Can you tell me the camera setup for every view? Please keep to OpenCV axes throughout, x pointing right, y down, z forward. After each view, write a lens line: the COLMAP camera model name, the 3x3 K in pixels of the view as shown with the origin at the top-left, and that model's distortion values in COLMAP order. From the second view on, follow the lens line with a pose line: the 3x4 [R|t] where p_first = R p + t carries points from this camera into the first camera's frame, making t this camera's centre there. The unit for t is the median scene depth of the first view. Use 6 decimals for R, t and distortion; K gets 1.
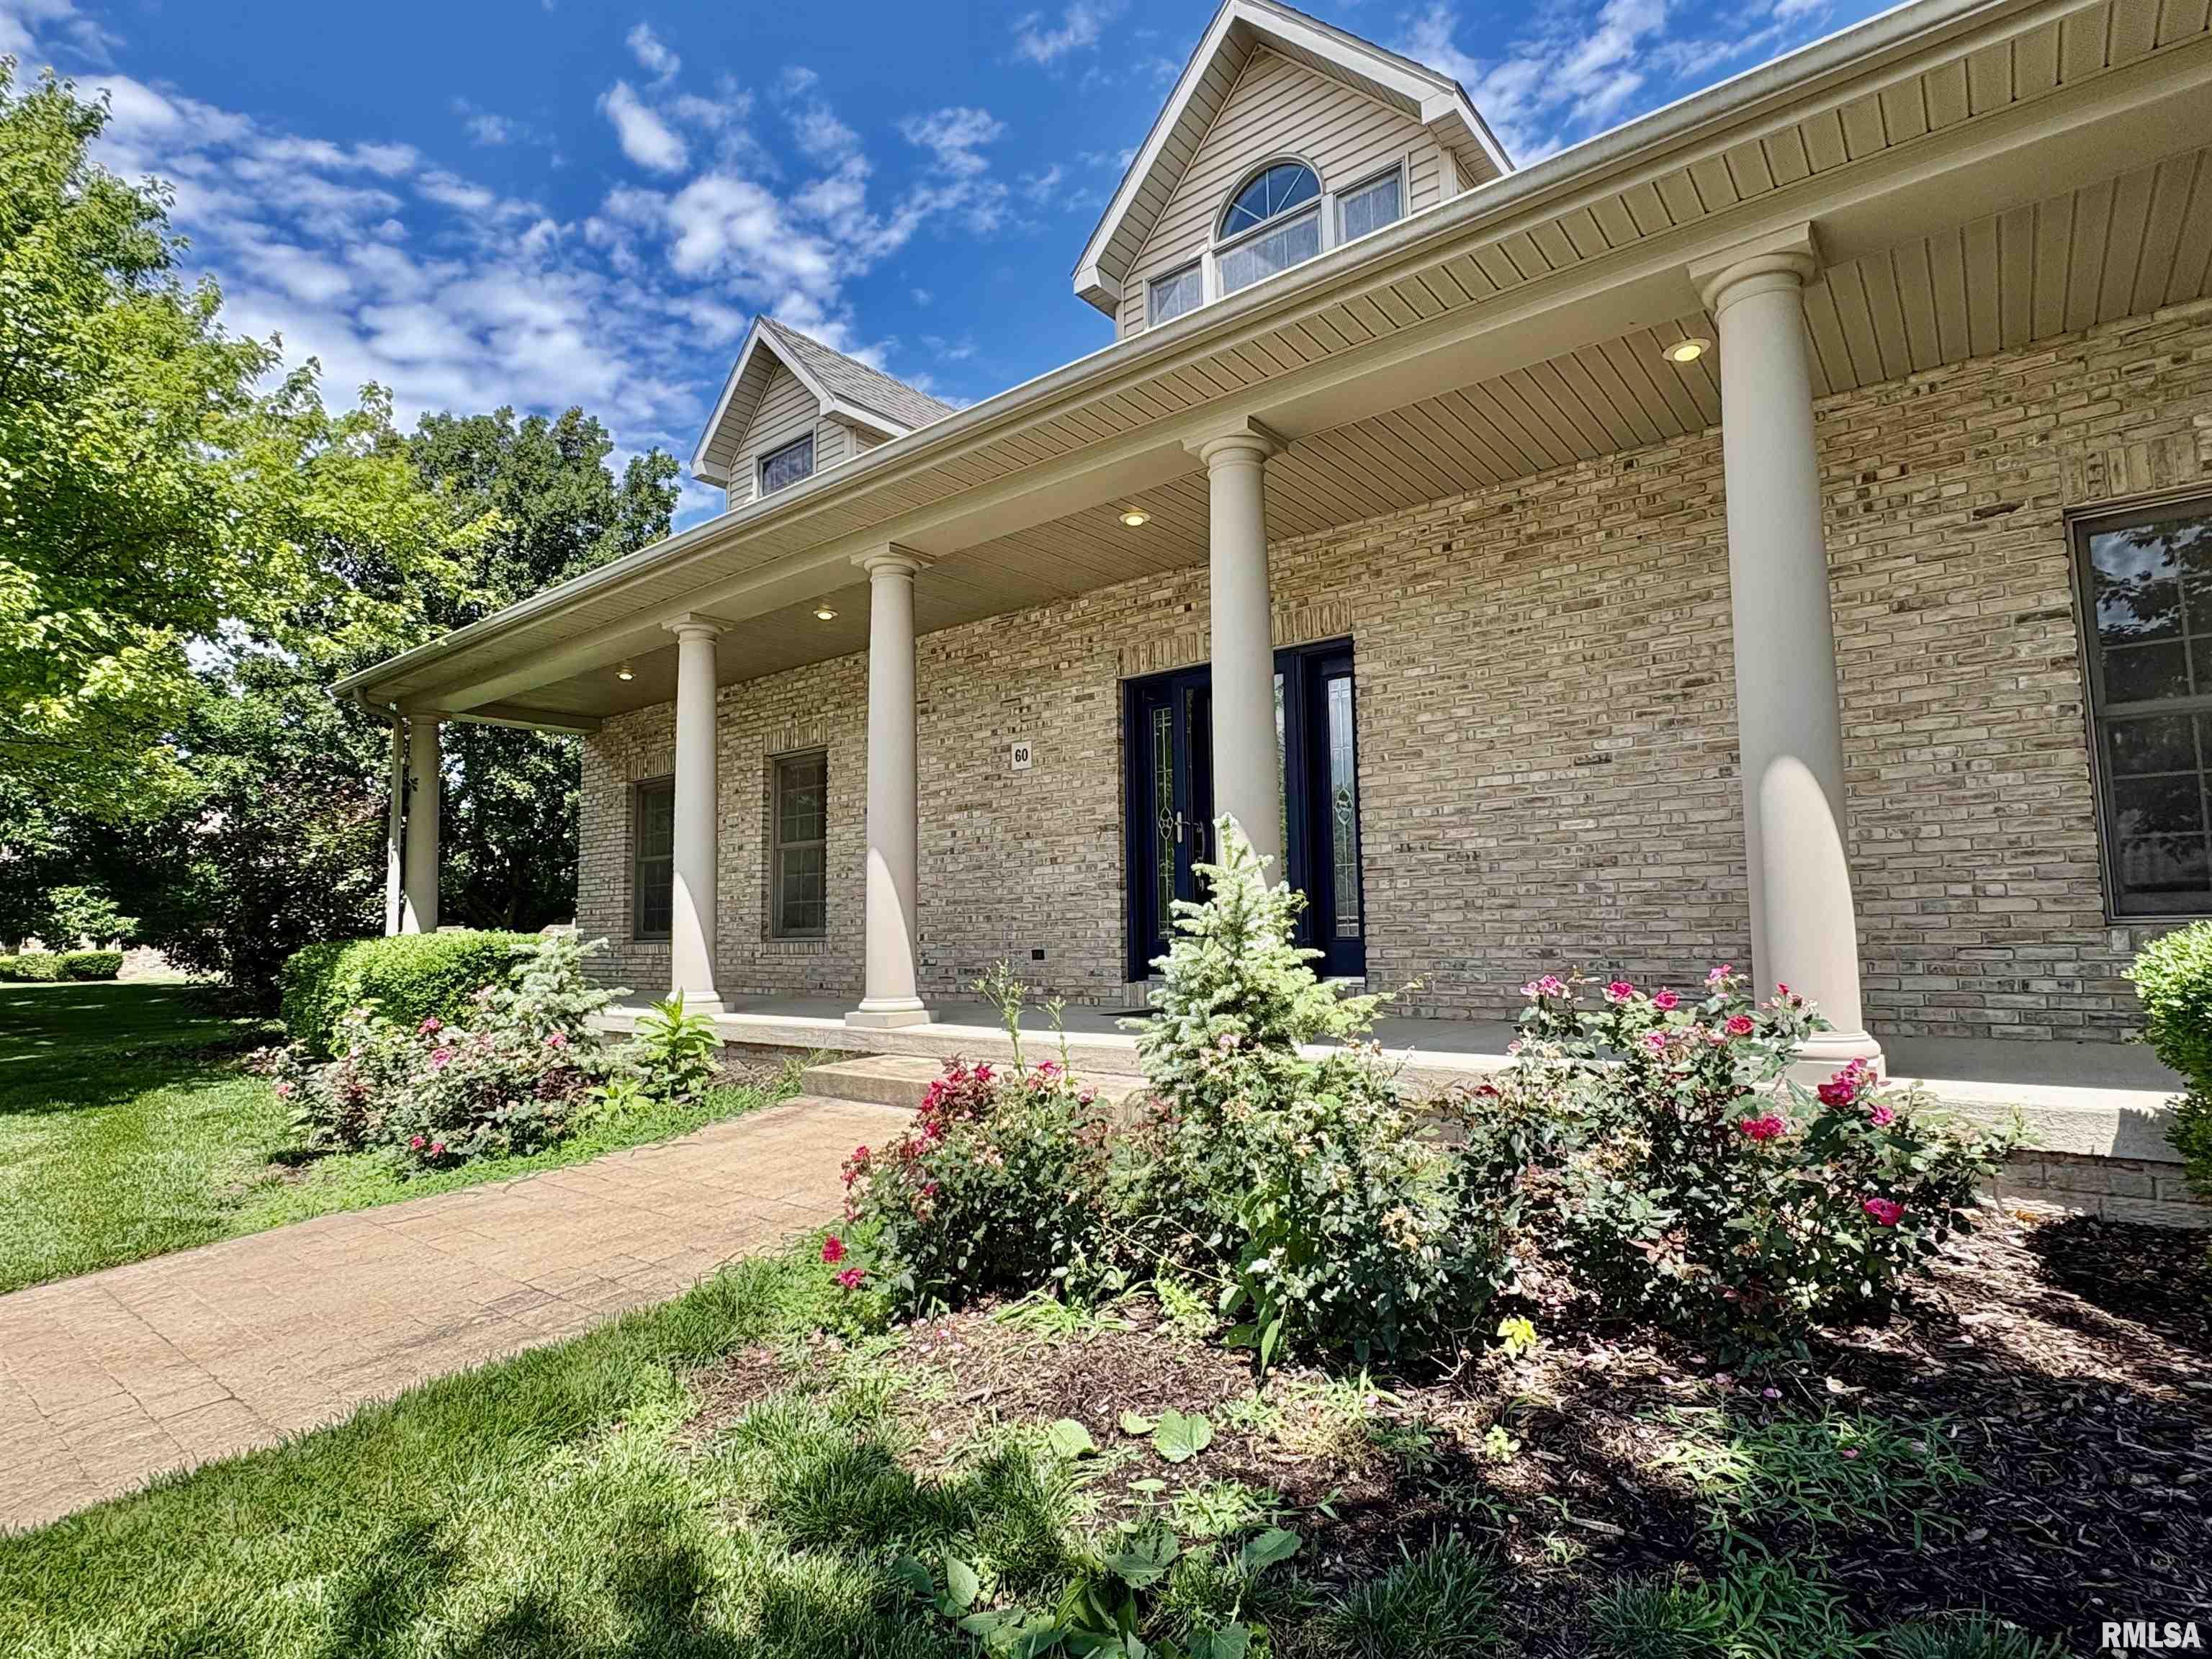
lens RADIAL K [[1132.7, 0, 1106.9], [0, 1132.7, 828.2], [0, 0, 1]] dist [0.000233, 0.000130]
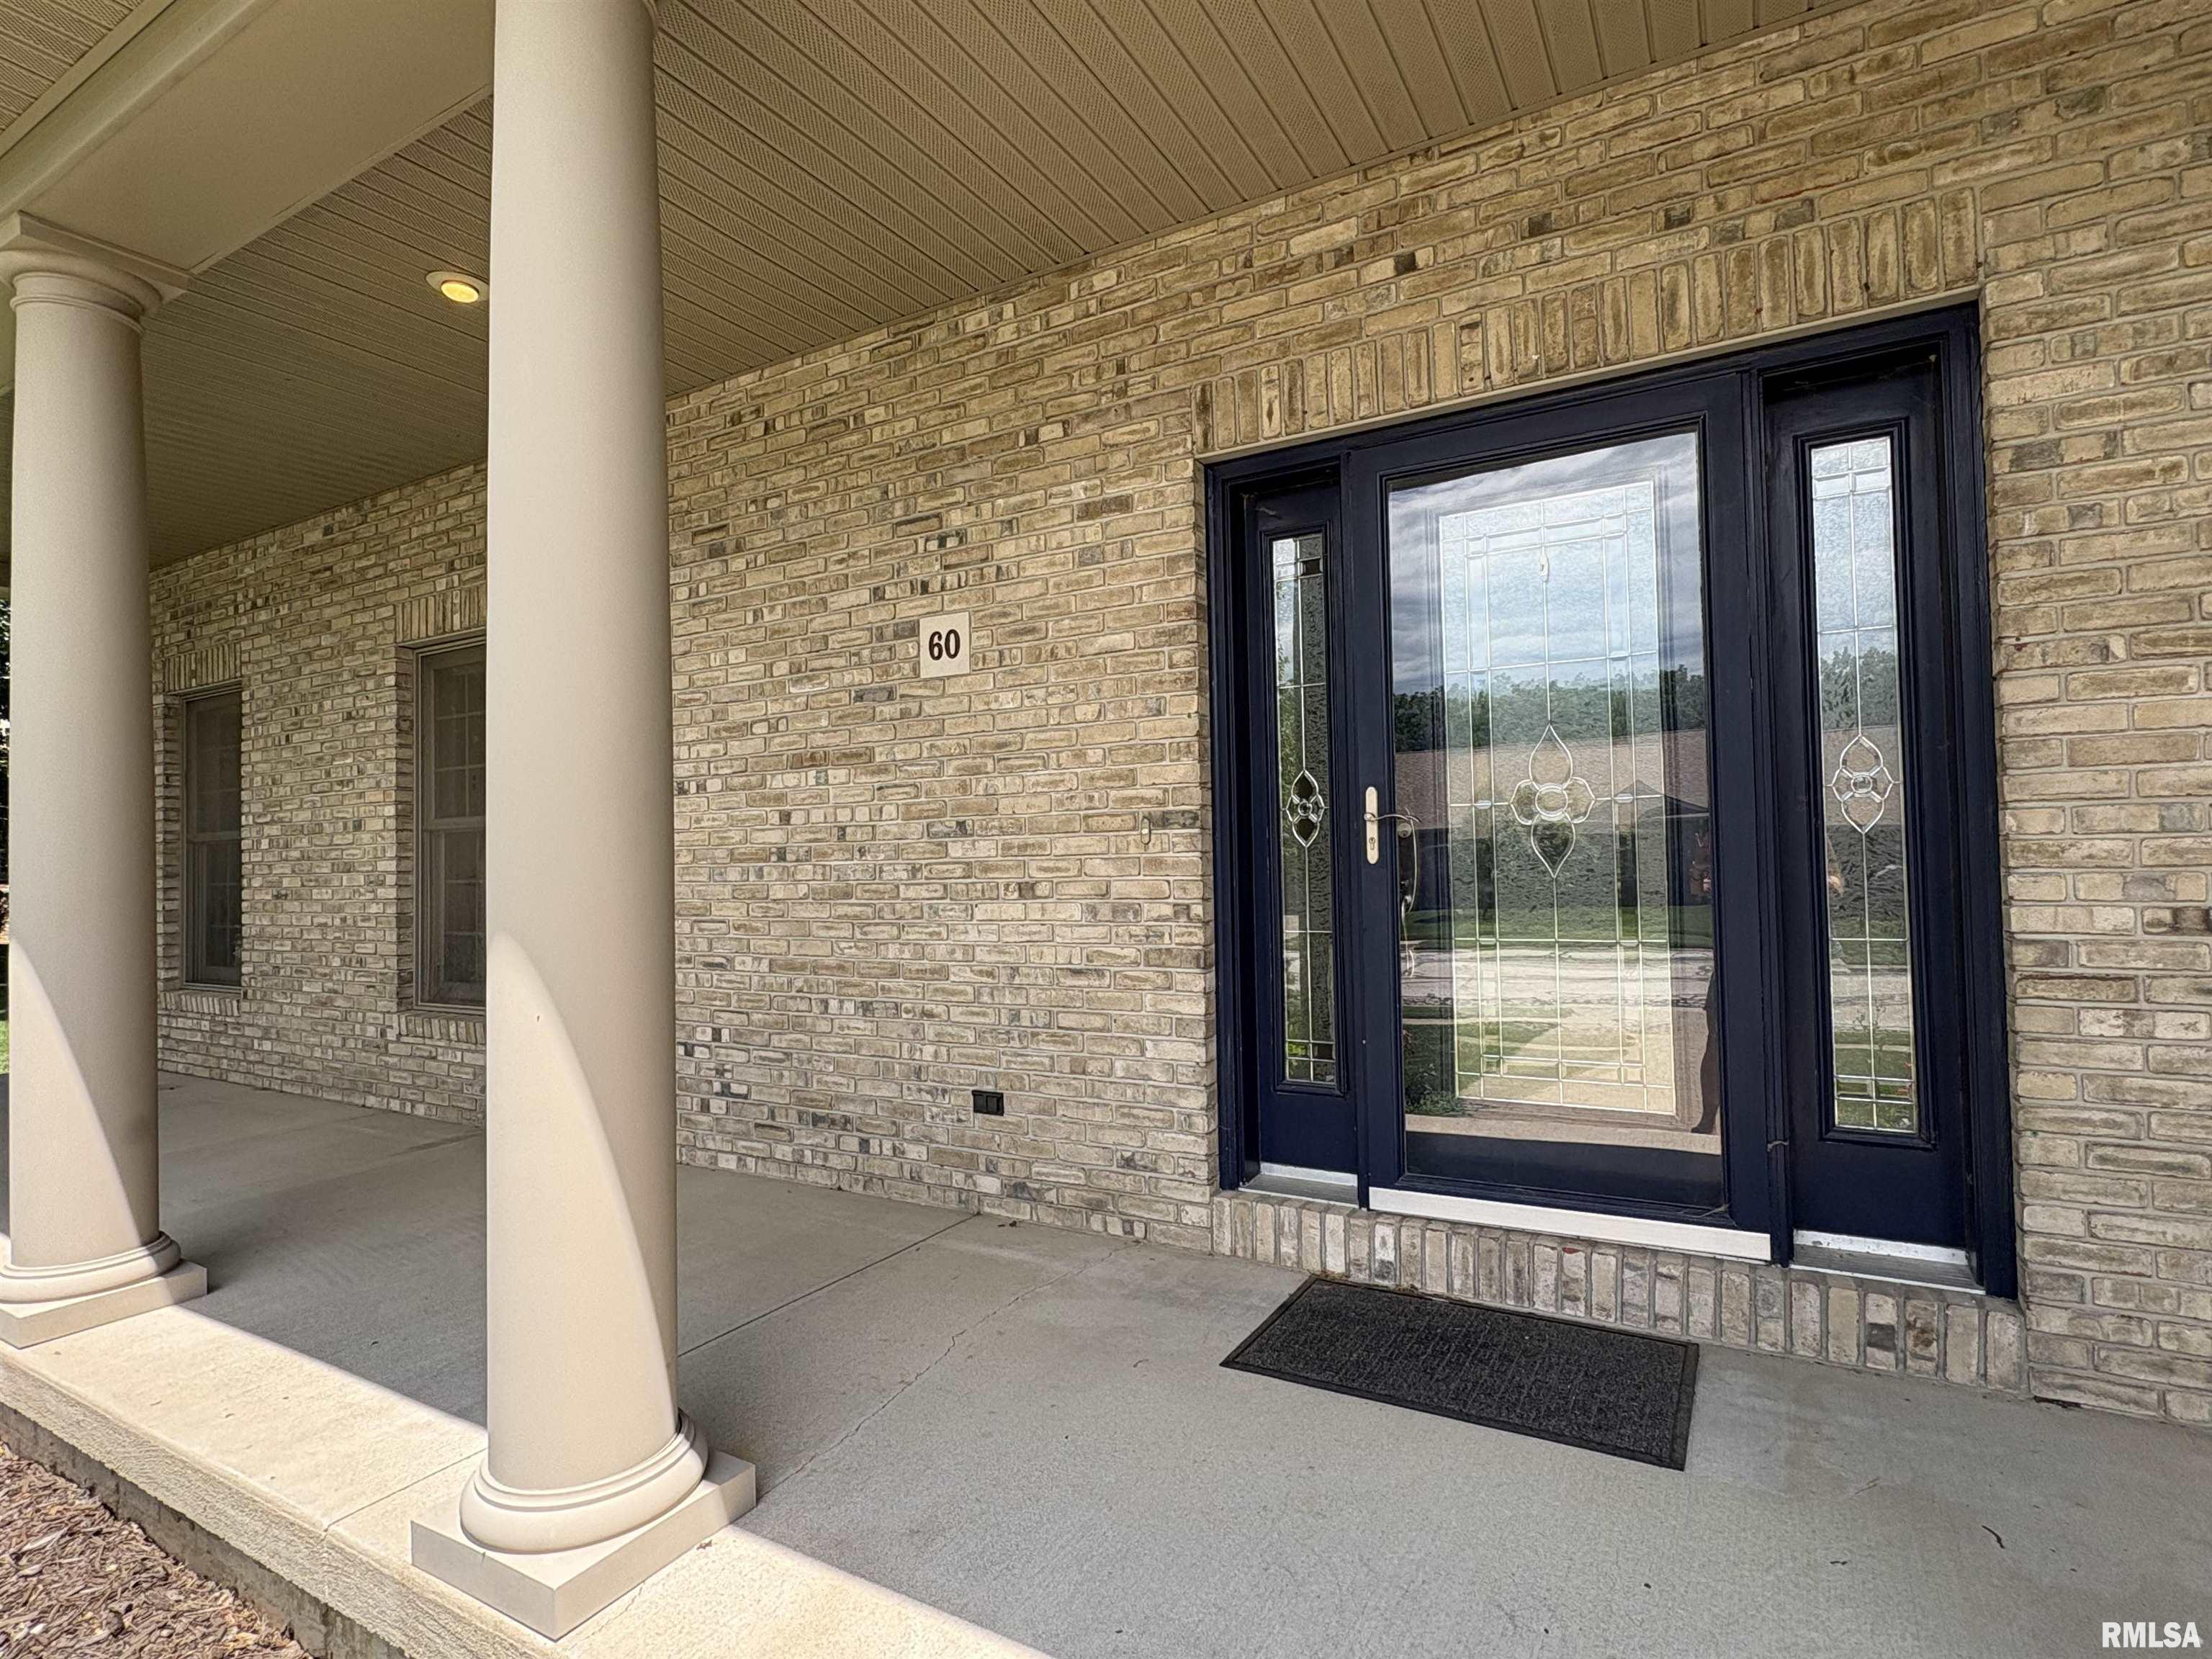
lens RADIAL K [[1132.7, 0, 1102.9], [0, 1132.7, 828.8], [0, 0, 1]] dist [0.000233, 0.000130]
pose [[0.988590, -0.000510, 0.150627, -0.084158], [-0.009133, 0.997952, 0.063318, -0.022601], [-0.150351, -0.063971, 0.986561, 0.575705]]
